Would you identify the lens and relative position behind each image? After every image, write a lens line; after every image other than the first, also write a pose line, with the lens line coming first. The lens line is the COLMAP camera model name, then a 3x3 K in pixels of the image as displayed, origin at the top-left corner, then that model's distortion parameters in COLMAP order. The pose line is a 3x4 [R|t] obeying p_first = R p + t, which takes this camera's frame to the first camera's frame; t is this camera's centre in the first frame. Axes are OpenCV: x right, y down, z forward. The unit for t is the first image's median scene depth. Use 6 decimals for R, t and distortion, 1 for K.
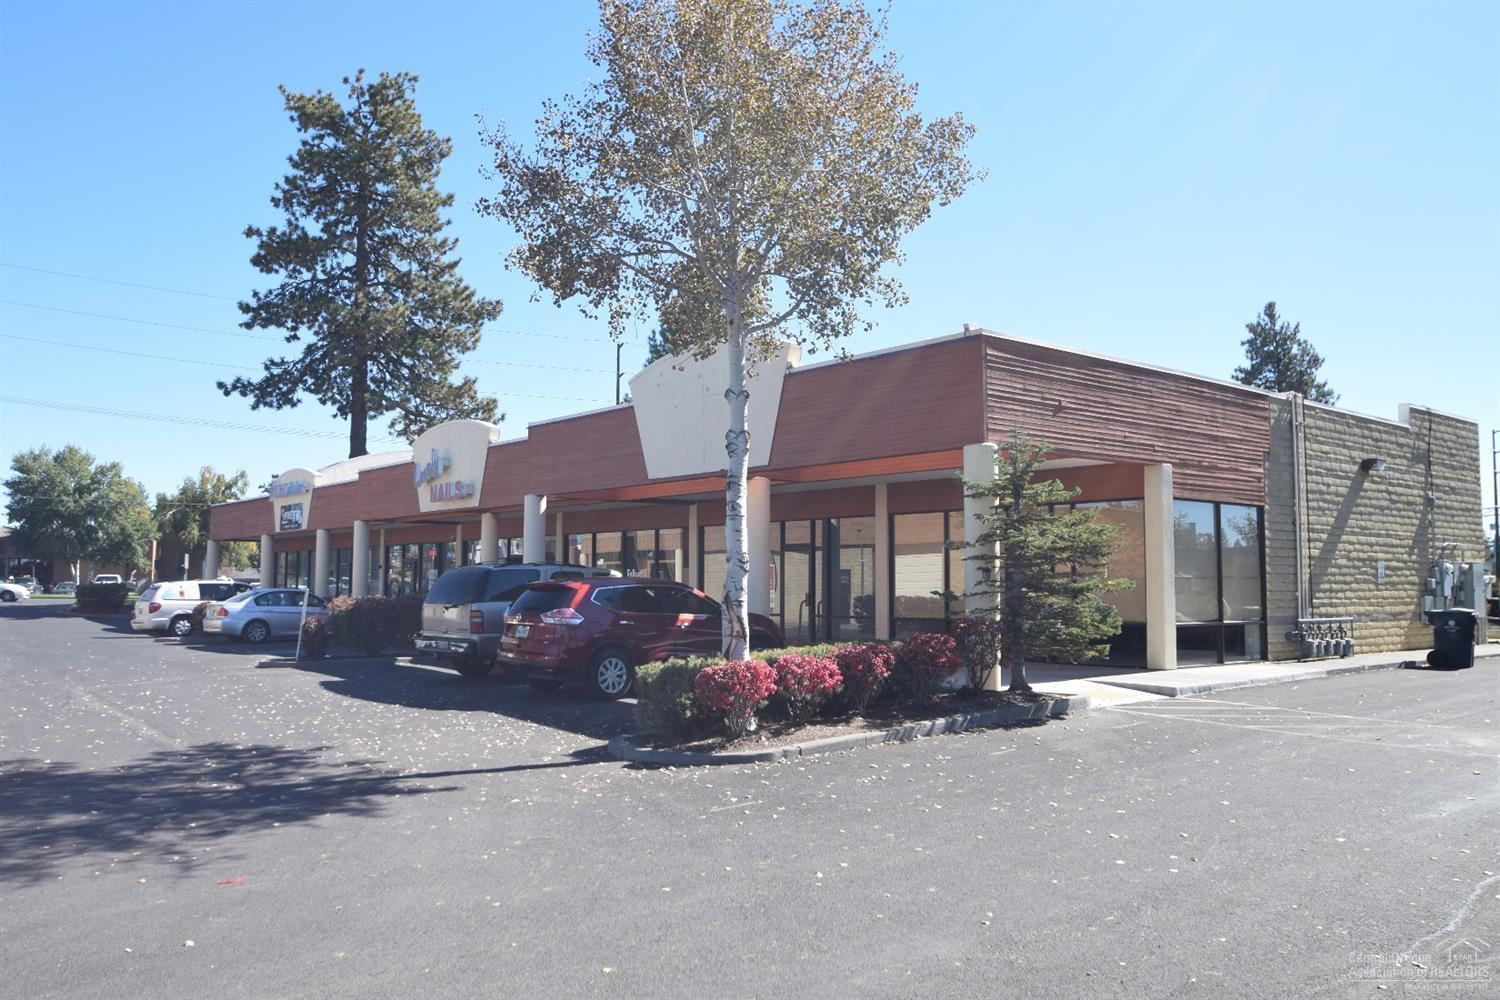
lens RADIAL K [[1175.8, 0, 750.0], [0, 1175.8, 500.0], [0, 0, 1]] dist [-0.005913, -0.000385]
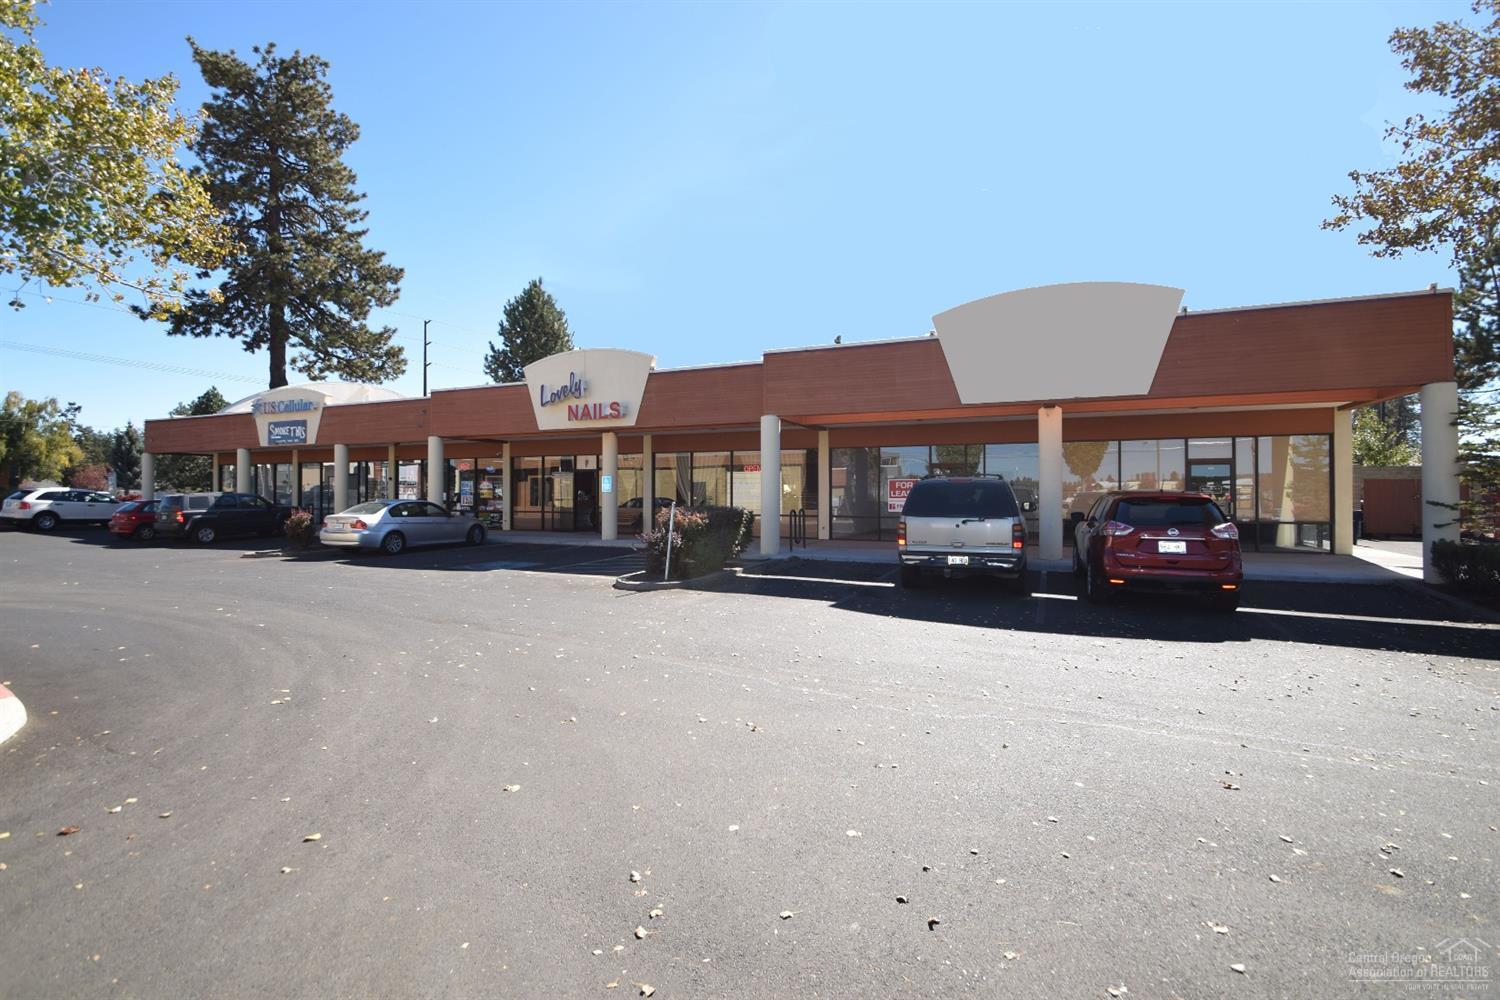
lens RADIAL K [[640.4, 0, 750.0], [0, 640.4, 500.0], [0, 0, 1]] dist [0.019334, -0.019258]
pose [[0.888906, -0.014406, 0.457863, -0.210679], [-0.027141, 0.996093, 0.084034, 0.011206], [-0.457285, -0.087125, 0.885042, 0.199132]]
